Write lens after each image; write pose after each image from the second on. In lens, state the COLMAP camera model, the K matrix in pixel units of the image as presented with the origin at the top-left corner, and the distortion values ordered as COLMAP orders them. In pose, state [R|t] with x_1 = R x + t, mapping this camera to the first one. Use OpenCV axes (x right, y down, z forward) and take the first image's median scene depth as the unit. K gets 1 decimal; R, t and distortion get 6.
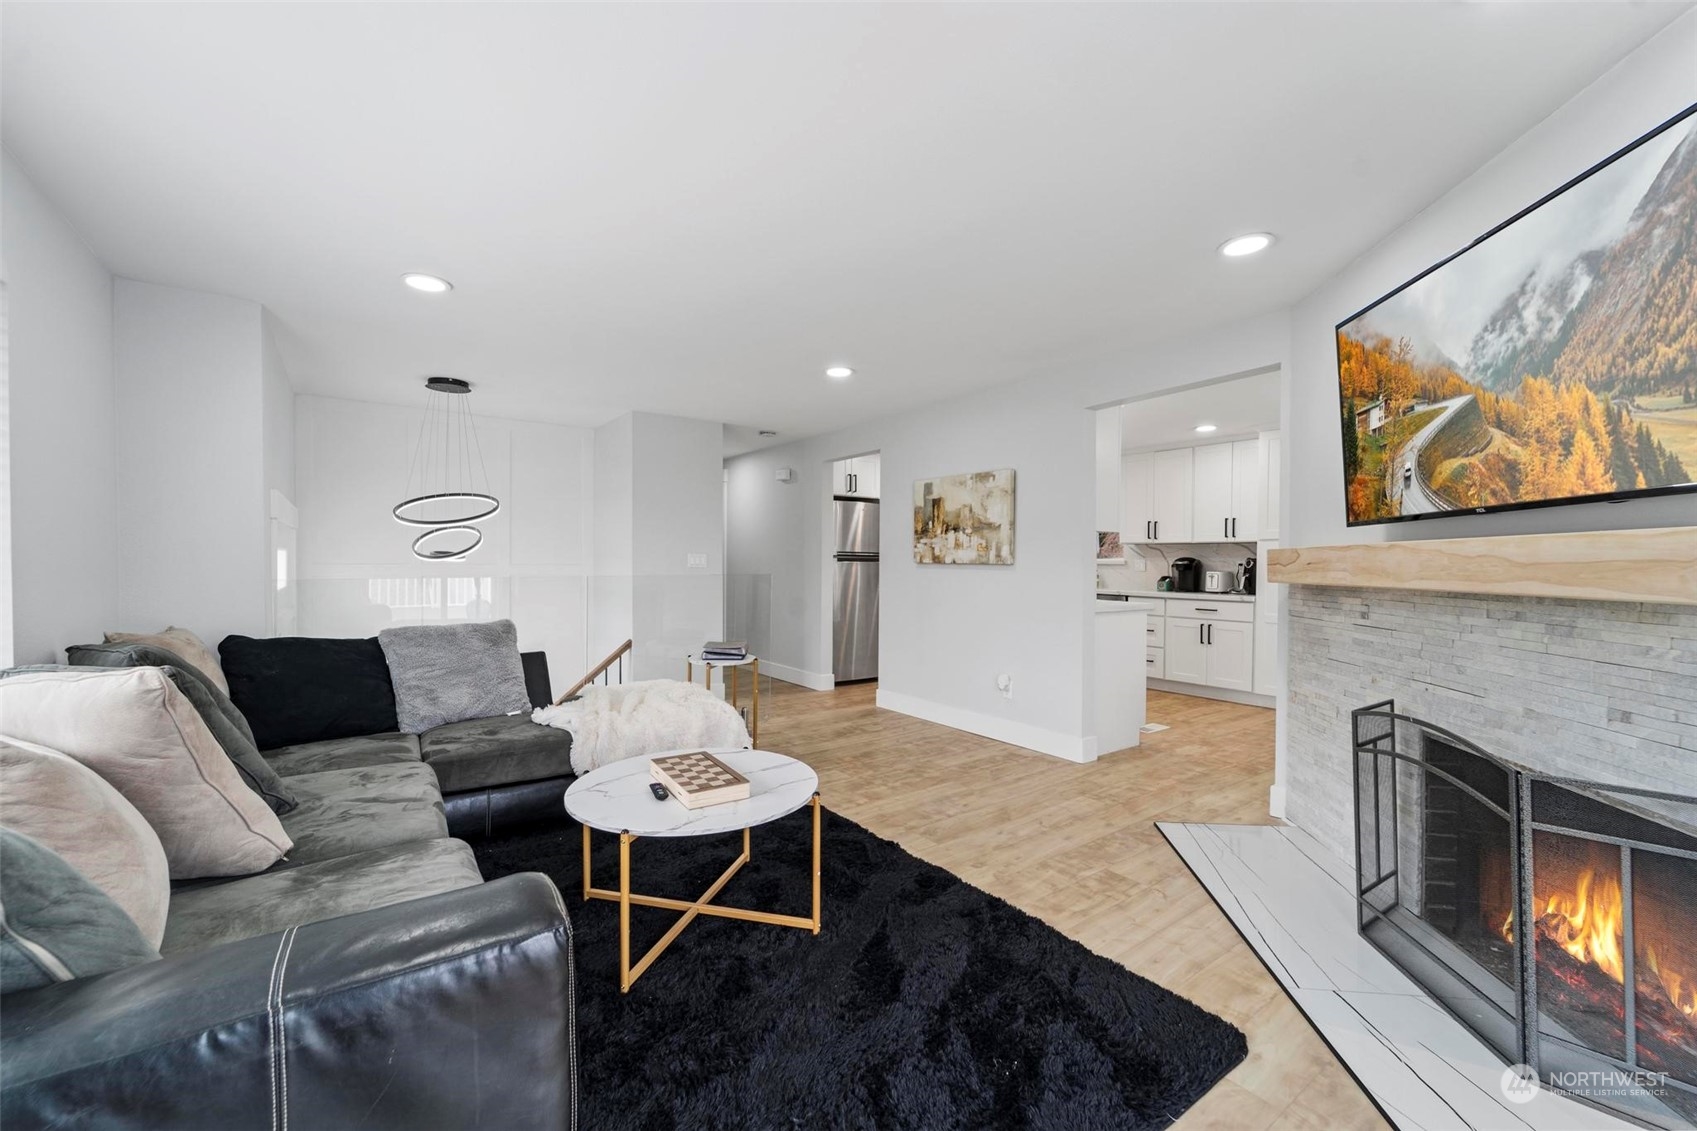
lens RADIAL K [[685.9, 0, 842.5], [0, 685.9, 567.6], [0, 0, 1]] dist [0.006336, -0.002219]
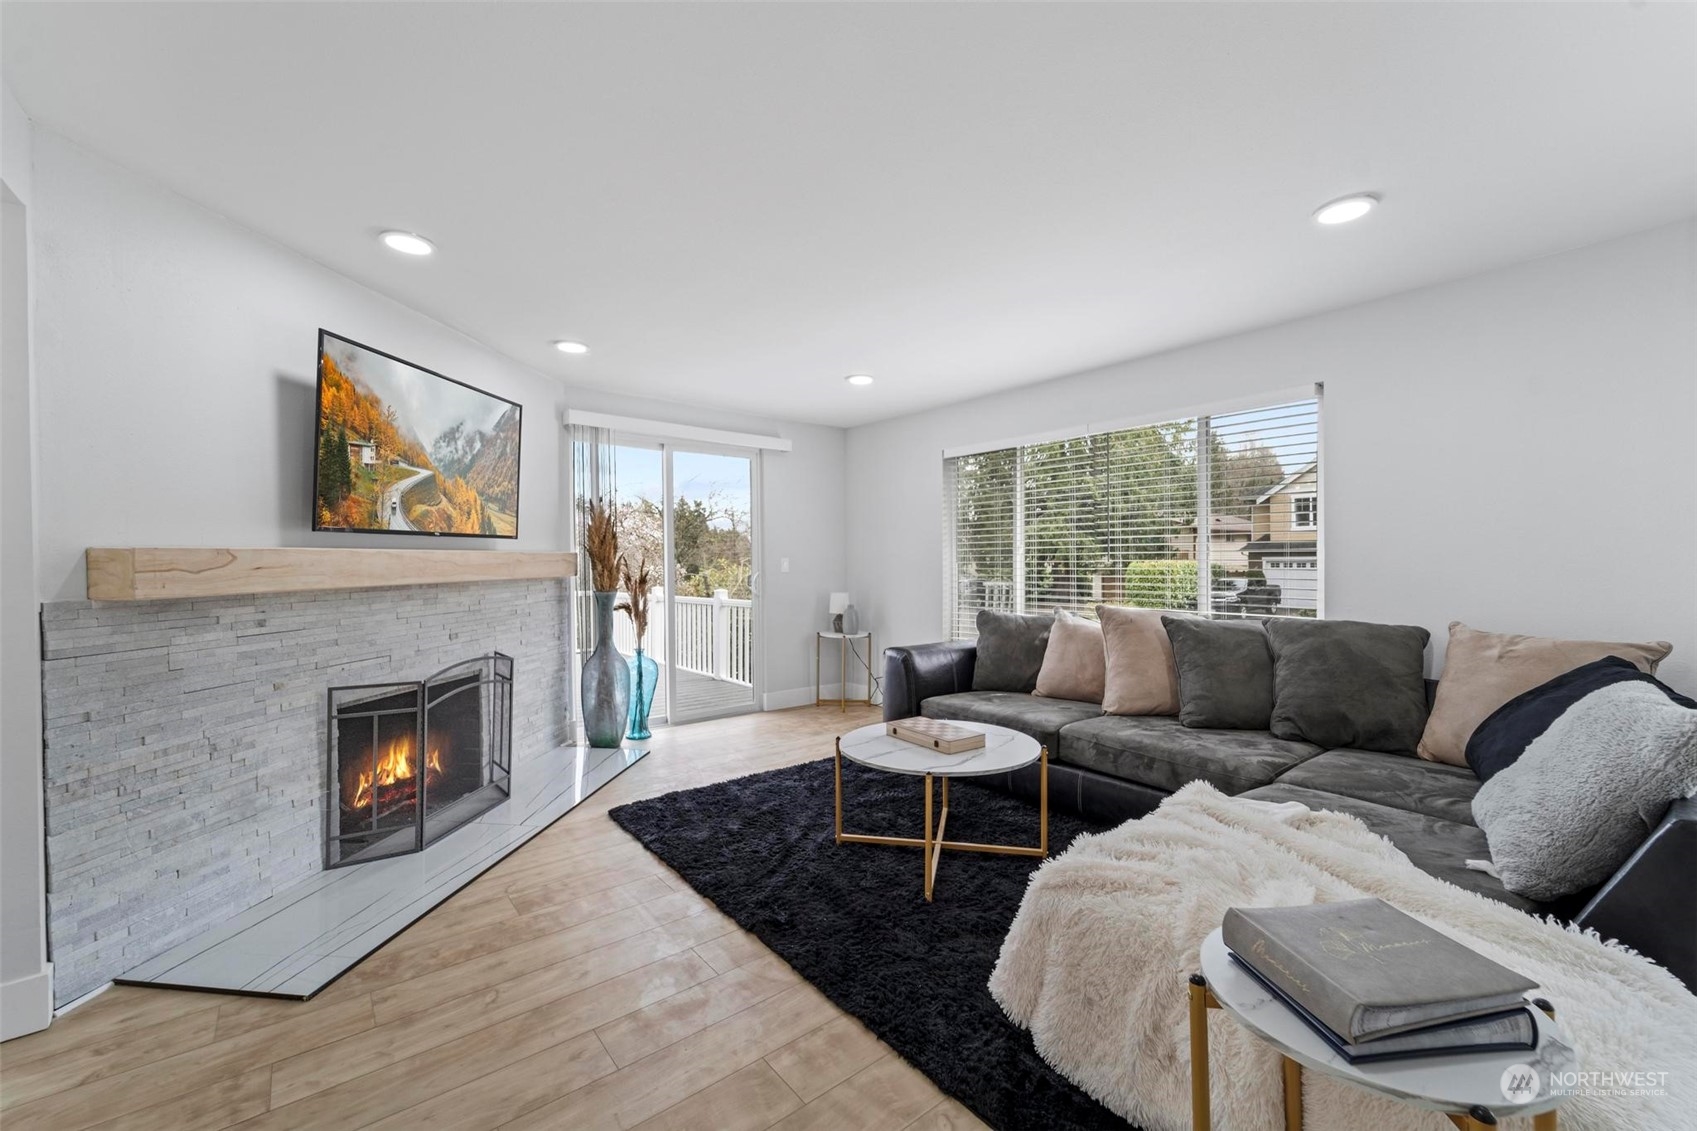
lens RADIAL K [[685.9, 0, 857.0], [0, 685.9, 559.3], [0, 0, 1]] dist [0.006336, -0.002219]
pose [[-0.996492, 0.029925, -0.078160, 0.022369], [0.029650, 0.999549, 0.004670, 0.002366], [0.078265, 0.002336, -0.996930, 2.740254]]
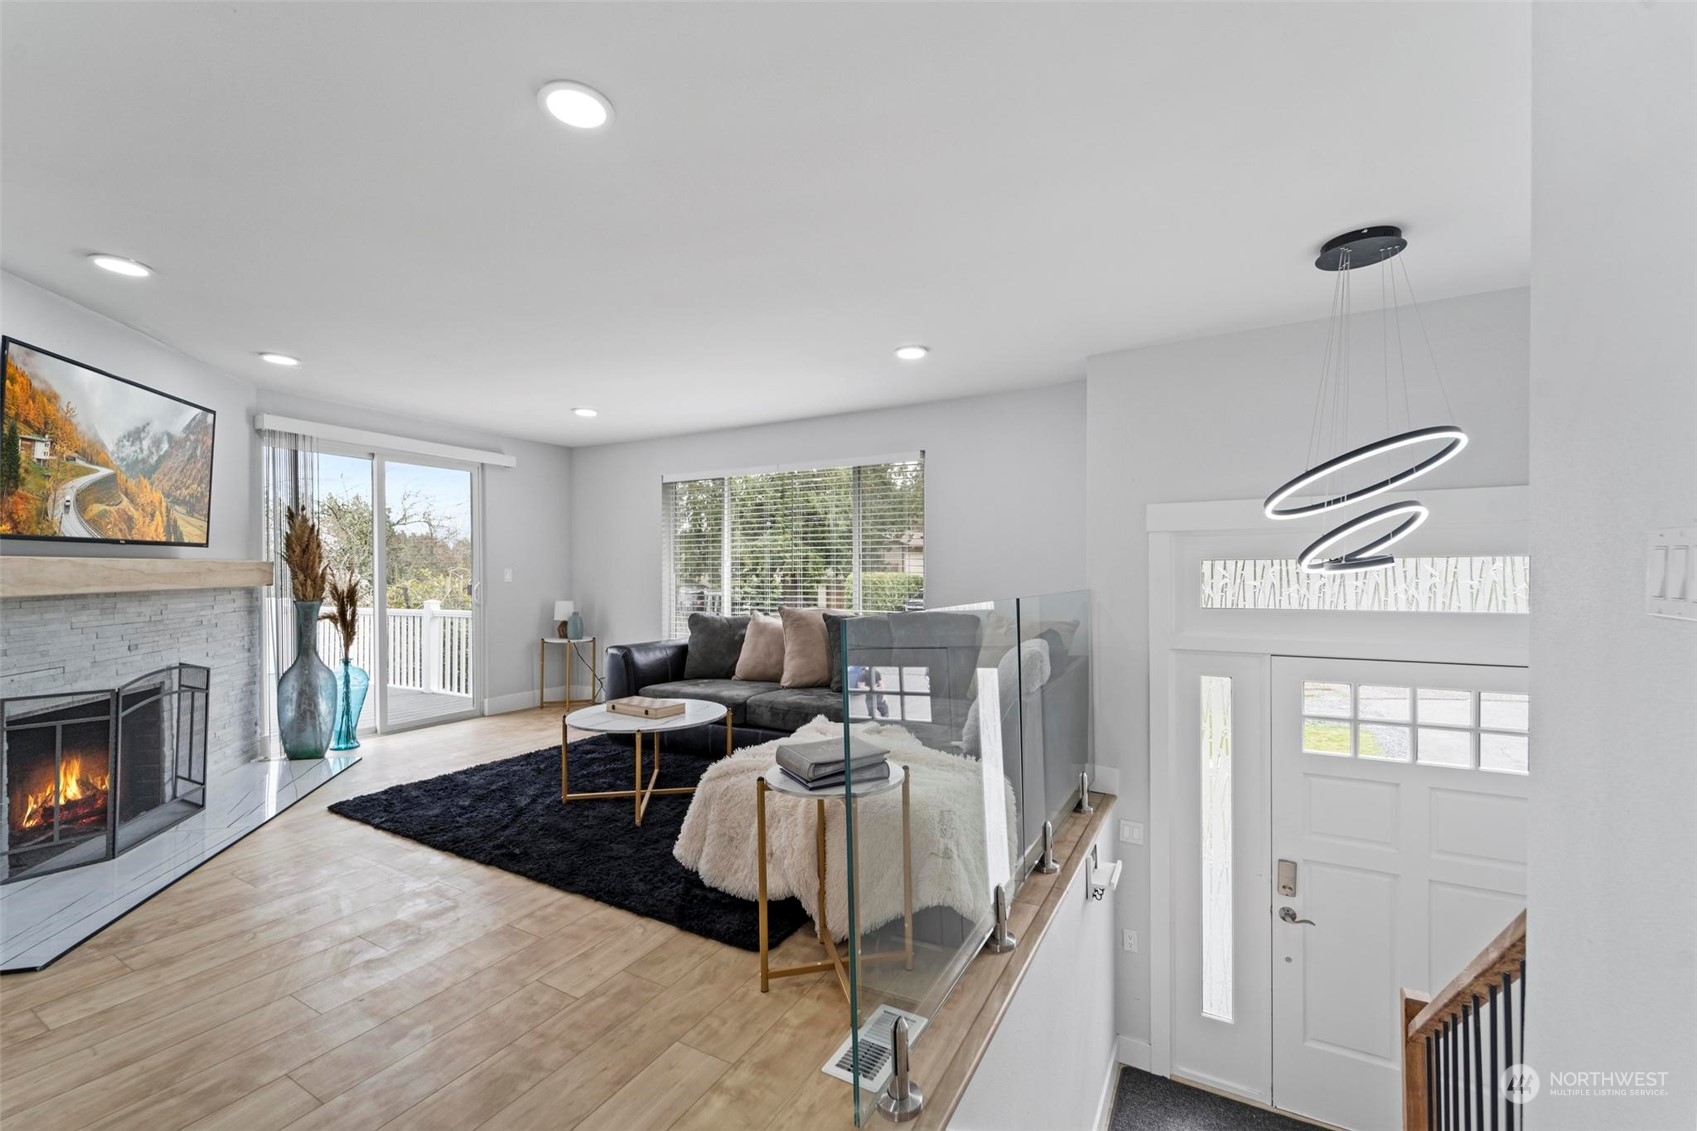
lens RADIAL K [[685.9, 0, 847.5], [0, 685.9, 574.1], [0, 0, 1]] dist [0.006336, -0.002219]
pose [[-0.901454, 0.026900, -0.432038, 0.058972], [0.020736, 0.999605, 0.018972, -0.000446], [0.432378, 0.008143, -0.901656, 3.227389]]
